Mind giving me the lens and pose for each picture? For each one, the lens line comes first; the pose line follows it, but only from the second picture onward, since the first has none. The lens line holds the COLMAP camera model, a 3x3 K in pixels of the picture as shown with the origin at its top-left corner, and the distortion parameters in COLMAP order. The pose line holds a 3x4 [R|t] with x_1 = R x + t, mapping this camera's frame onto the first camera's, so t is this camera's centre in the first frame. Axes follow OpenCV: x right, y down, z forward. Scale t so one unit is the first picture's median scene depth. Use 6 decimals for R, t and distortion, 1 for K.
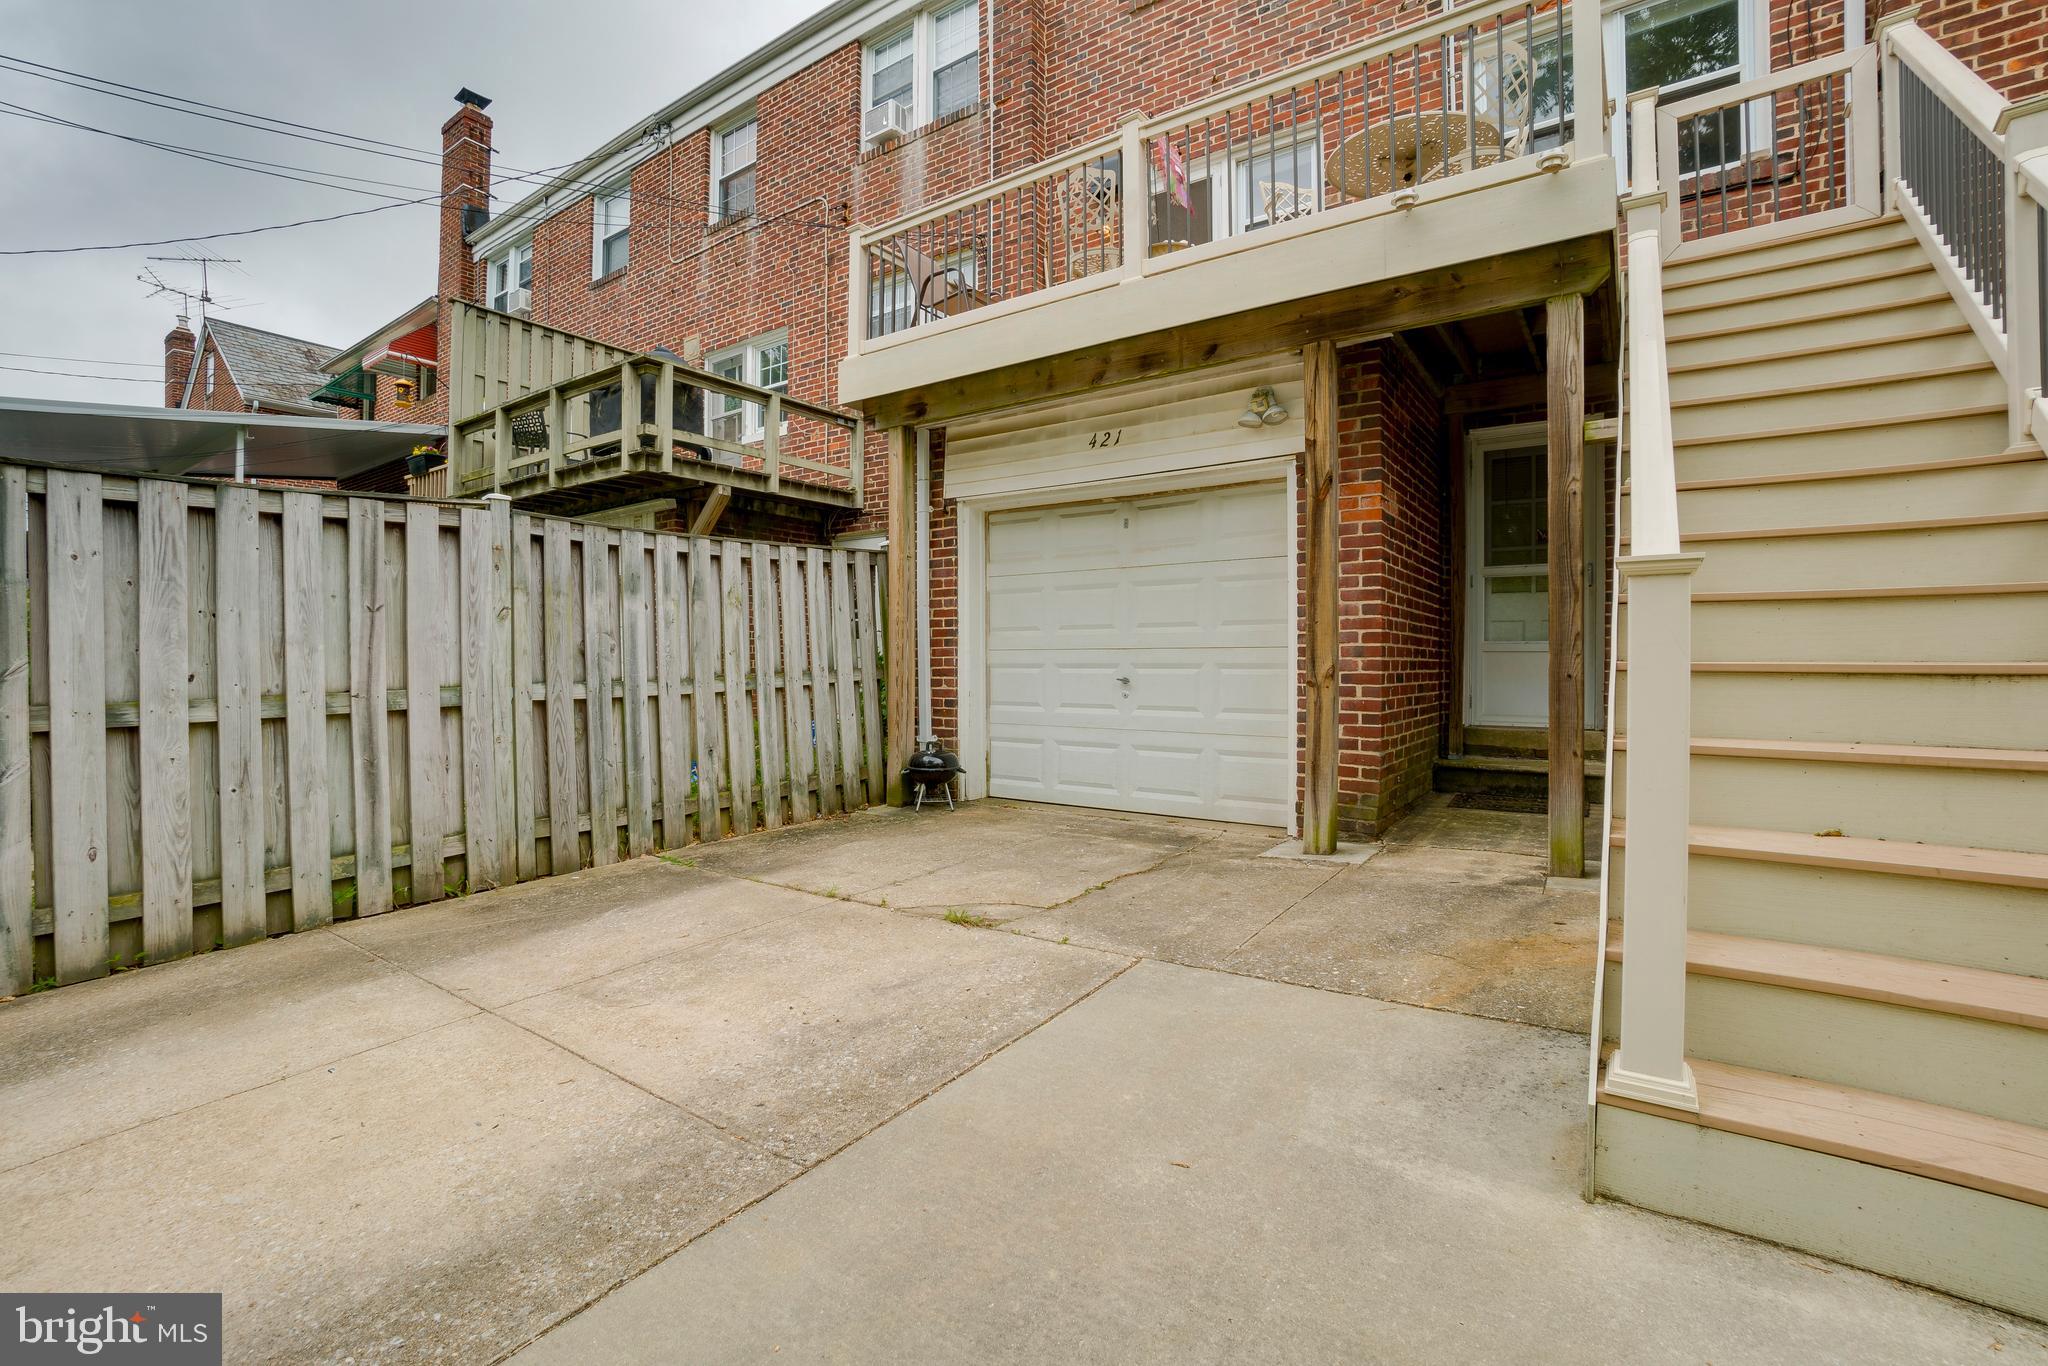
lens RADIAL K [[896.2, 0, 1020.5], [0, 896.2, 670.2], [0, 0, 1]] dist [-0.058233, 0.018962]
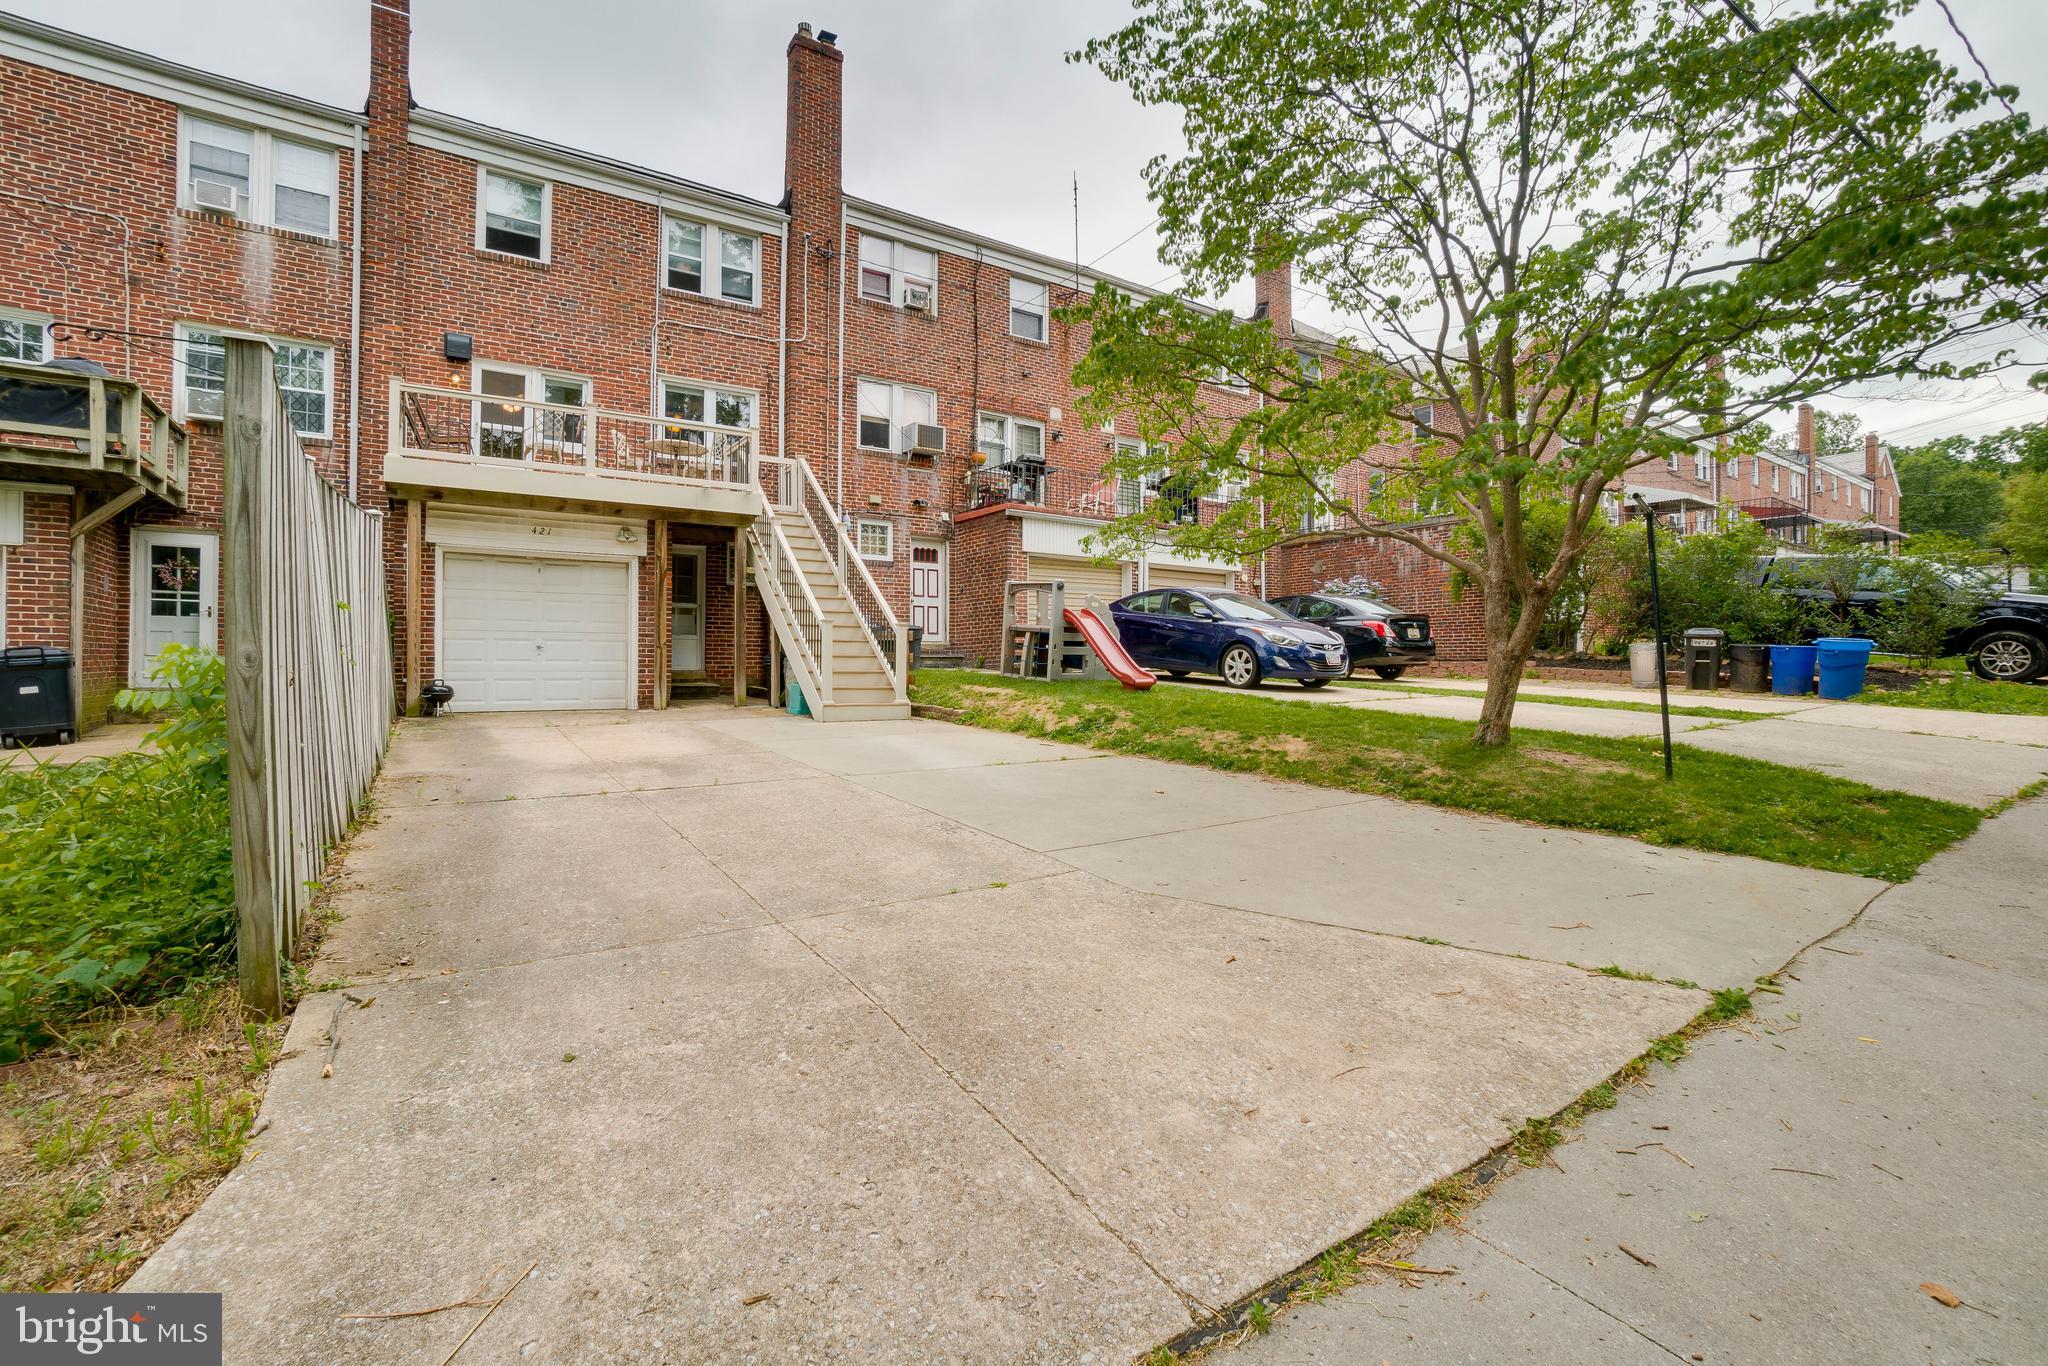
lens RADIAL K [[896.2, 0, 1007.3], [0, 896.2, 674.1], [0, 0, 1]] dist [-0.058233, 0.018962]
pose [[0.364775, -0.007349, 0.931067, -2.213717], [0.004434, 0.999971, 0.006155, 0.105359], [-0.931085, 0.001884, 0.364797, -1.186270]]
